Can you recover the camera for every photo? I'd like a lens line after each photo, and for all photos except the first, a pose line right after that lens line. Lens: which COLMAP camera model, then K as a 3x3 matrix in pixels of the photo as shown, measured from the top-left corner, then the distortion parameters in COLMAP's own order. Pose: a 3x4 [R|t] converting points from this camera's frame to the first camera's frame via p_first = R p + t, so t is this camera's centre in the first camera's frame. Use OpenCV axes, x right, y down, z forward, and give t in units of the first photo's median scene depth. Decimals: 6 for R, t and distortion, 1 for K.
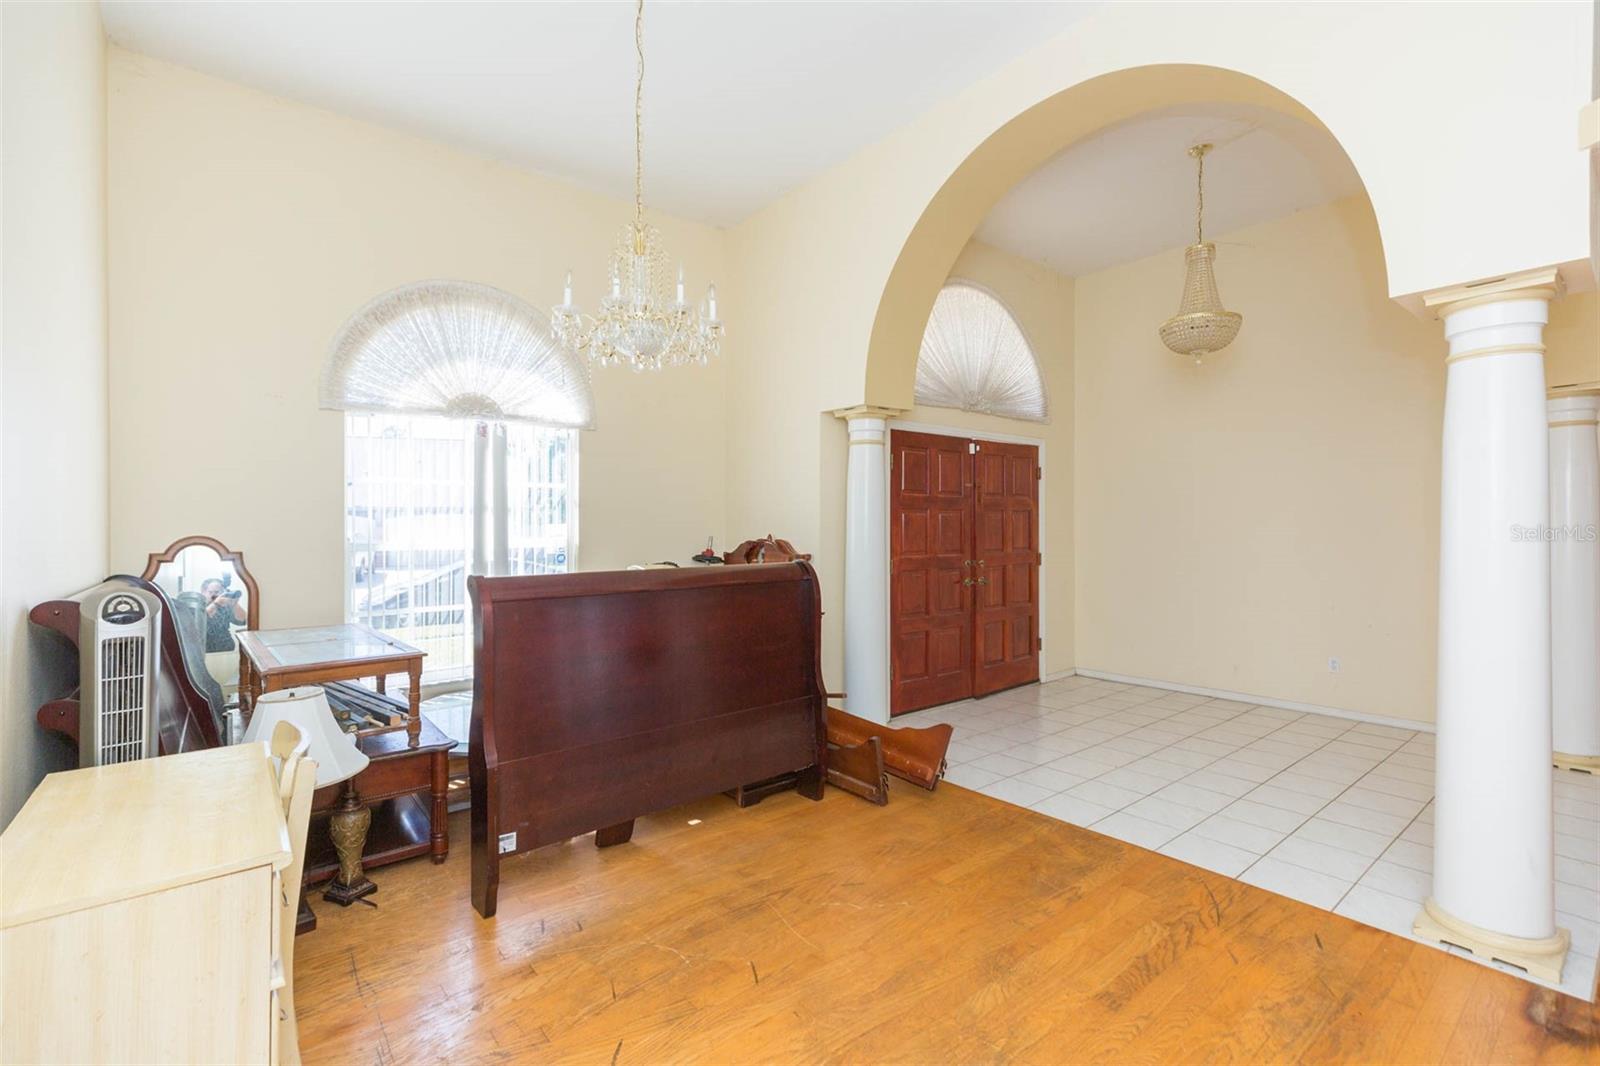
lens RADIAL K [[724.2, 0, 798.6], [0, 724.2, 534.5], [0, 0, 1]] dist [0.001693, -0.000503]
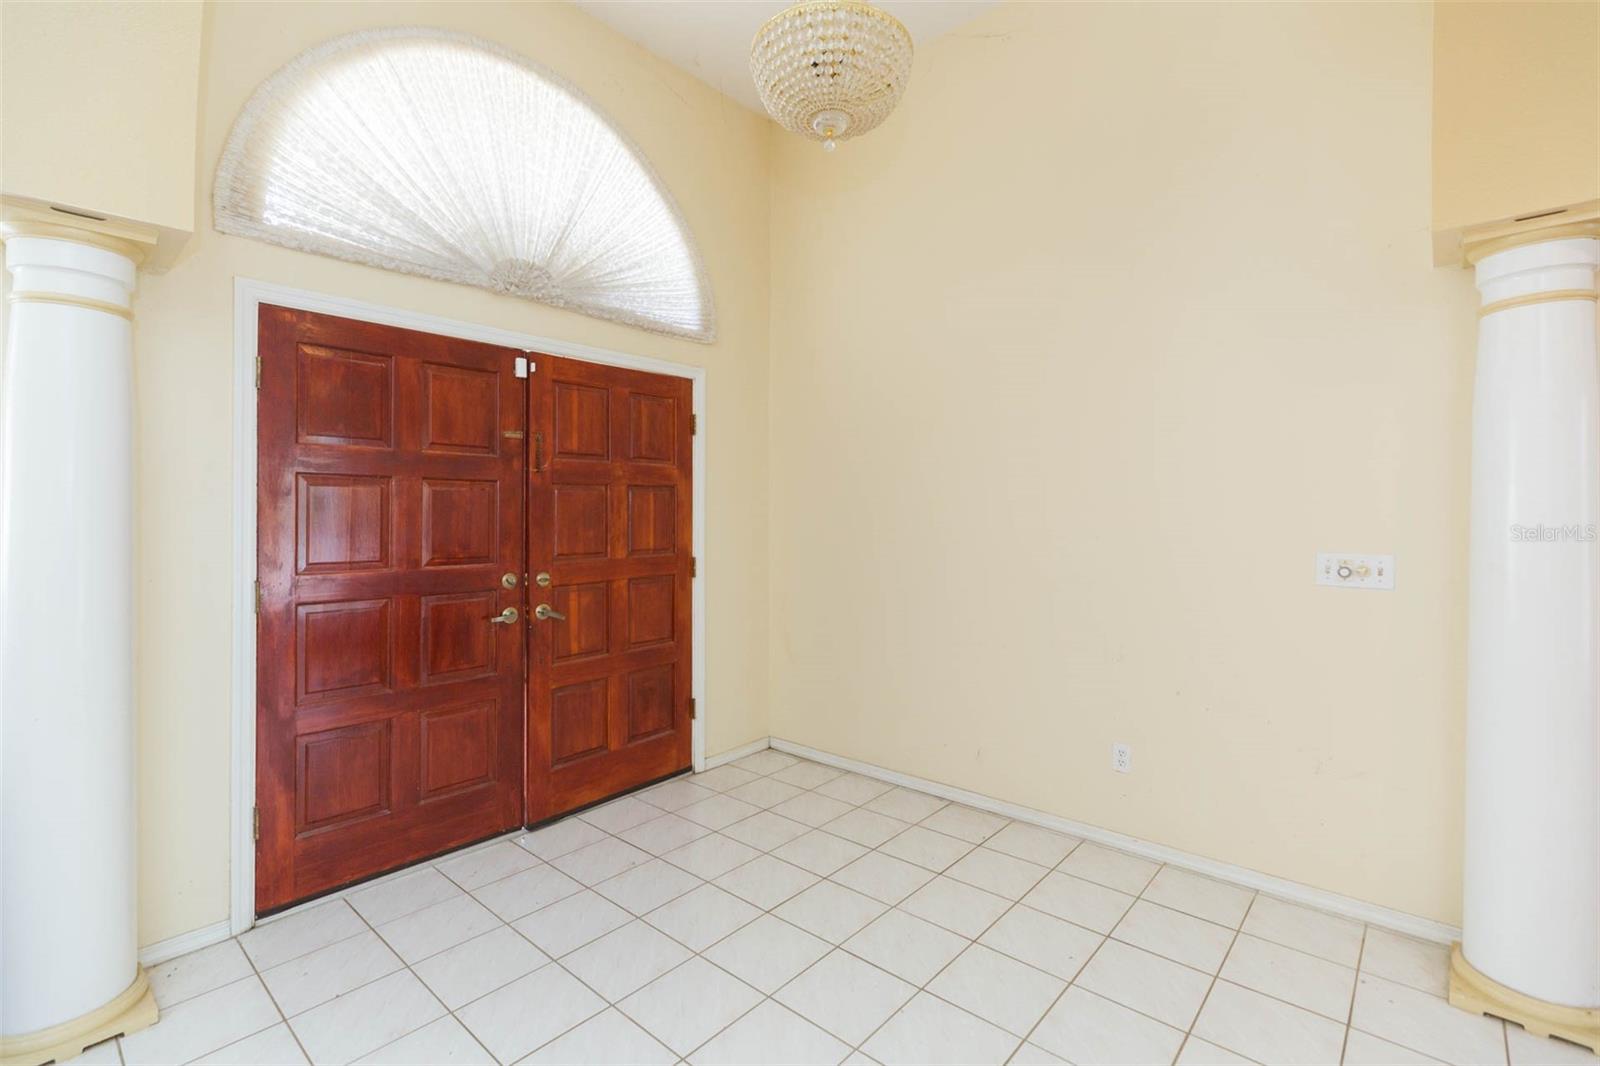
lens RADIAL K [[724.2, 0, 805.6], [0, 724.2, 528.5], [0, 0, 1]] dist [0.001693, -0.000503]
pose [[0.986758, 0.000088, 0.162202, 0.361148], [-0.001340, 0.999970, 0.007609, -0.003394], [-0.162197, -0.007725, 0.986728, 0.432435]]
